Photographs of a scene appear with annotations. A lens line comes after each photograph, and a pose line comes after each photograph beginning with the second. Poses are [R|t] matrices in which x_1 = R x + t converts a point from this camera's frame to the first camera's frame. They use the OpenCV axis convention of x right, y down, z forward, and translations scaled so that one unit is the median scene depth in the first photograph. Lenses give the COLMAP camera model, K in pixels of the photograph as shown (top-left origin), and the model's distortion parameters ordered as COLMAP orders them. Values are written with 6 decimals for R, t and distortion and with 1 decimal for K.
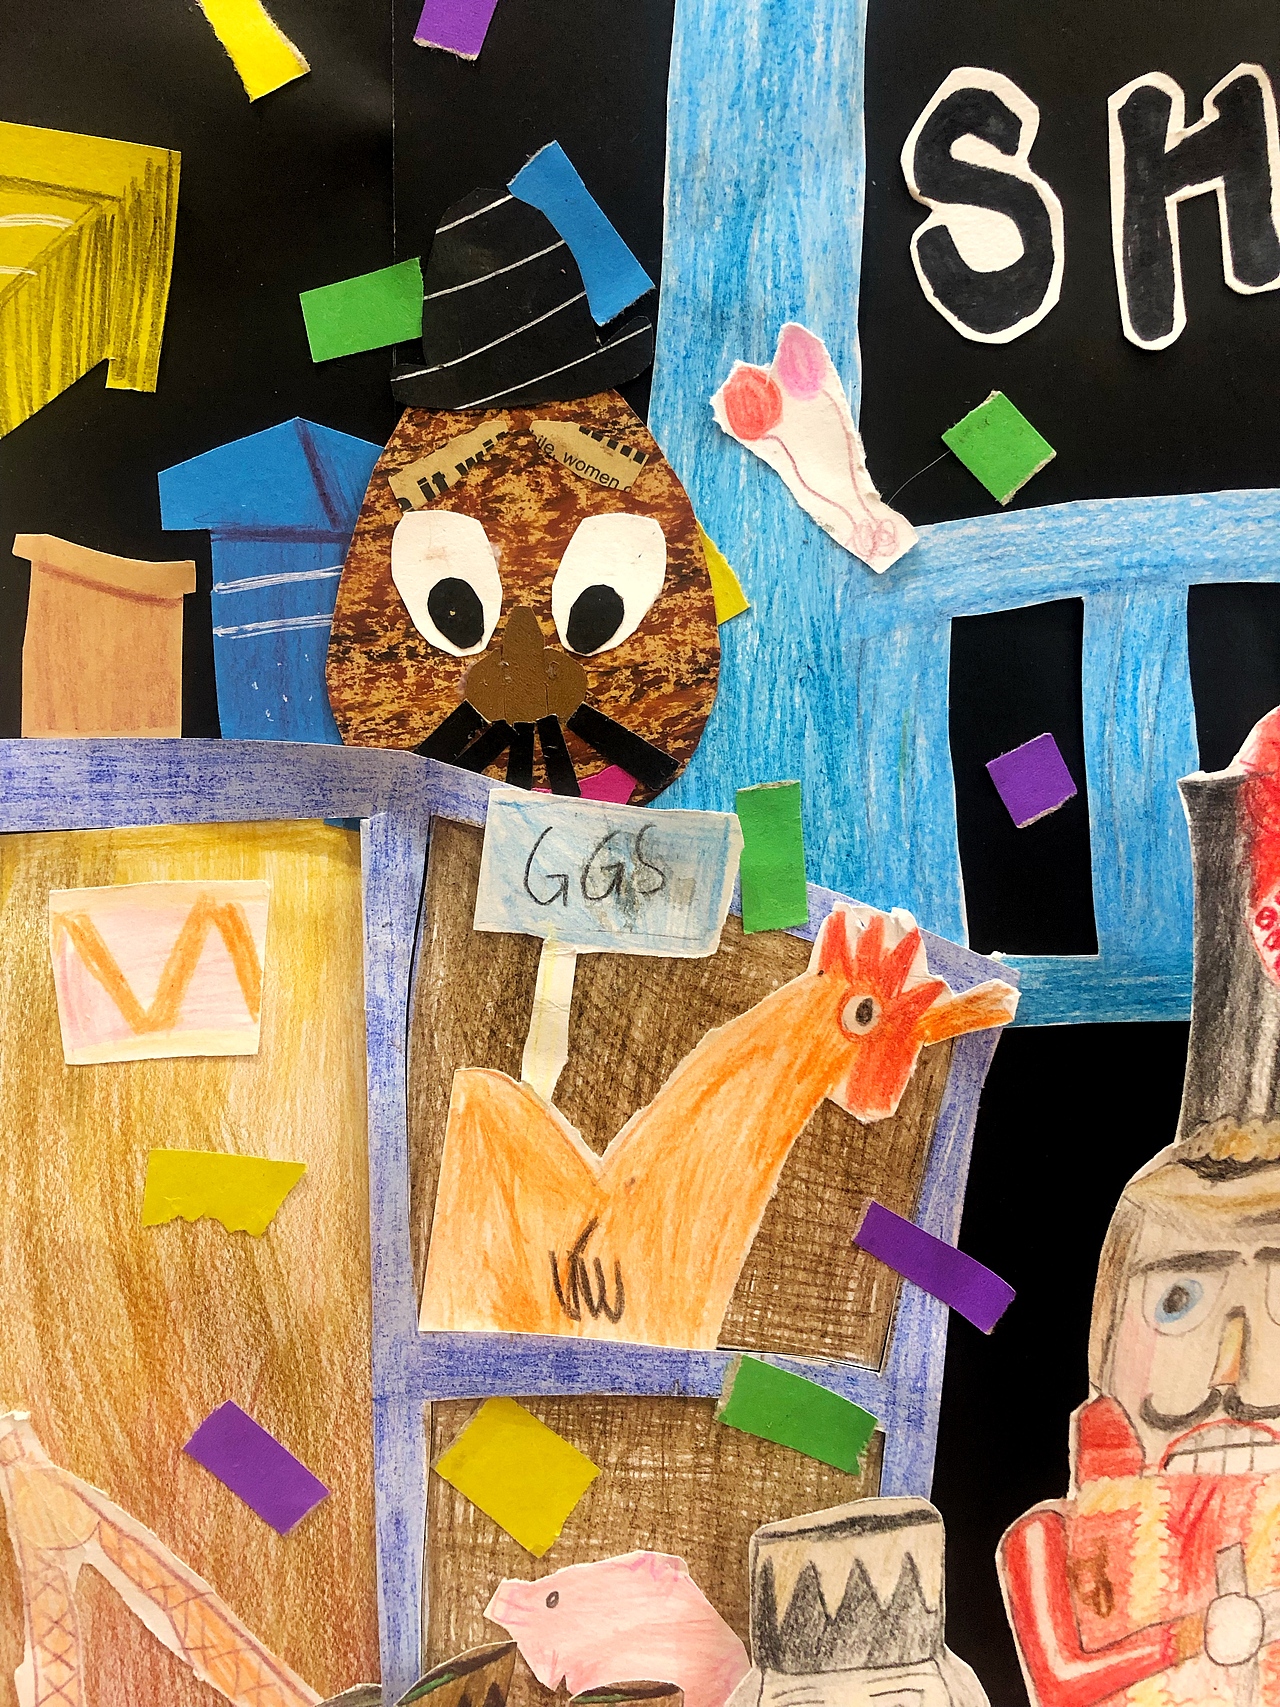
lens RADIAL K [[1598.3, 0, 640.0], [0, 1598.3, 853.5], [0, 0, 1]] dist [-0.003968, -0.007310]
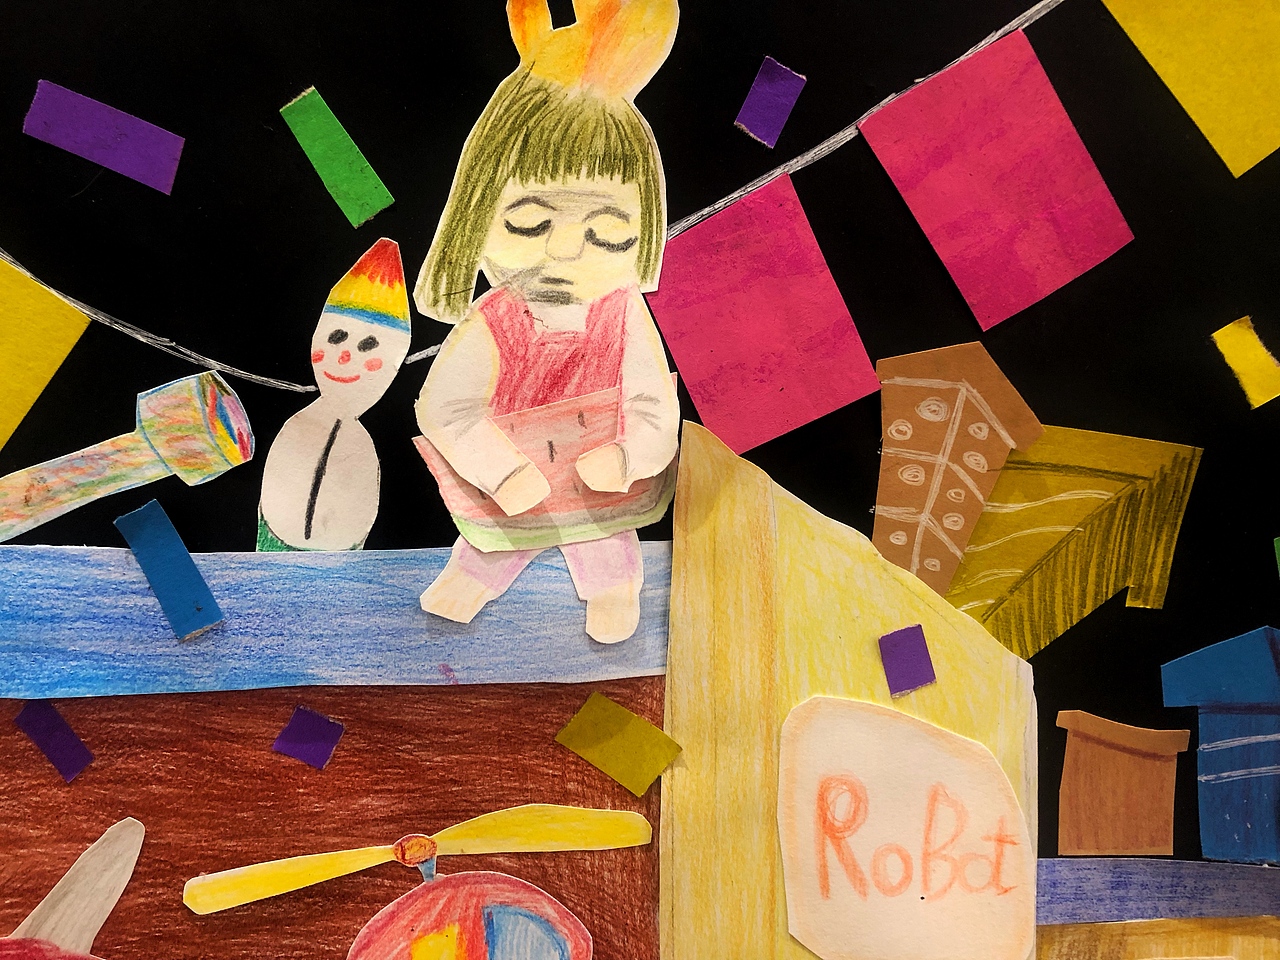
lens RADIAL K [[1198.5, 0, 640.0], [0, 1198.5, 480.0], [0, 0, 1]] dist [-0.003968, -0.007310]
pose [[0.997693, -0.010166, -0.067118, -0.676118], [0.009460, 0.999897, -0.010818, -0.389858], [0.067221, 0.010158, 0.997686, -0.061748]]
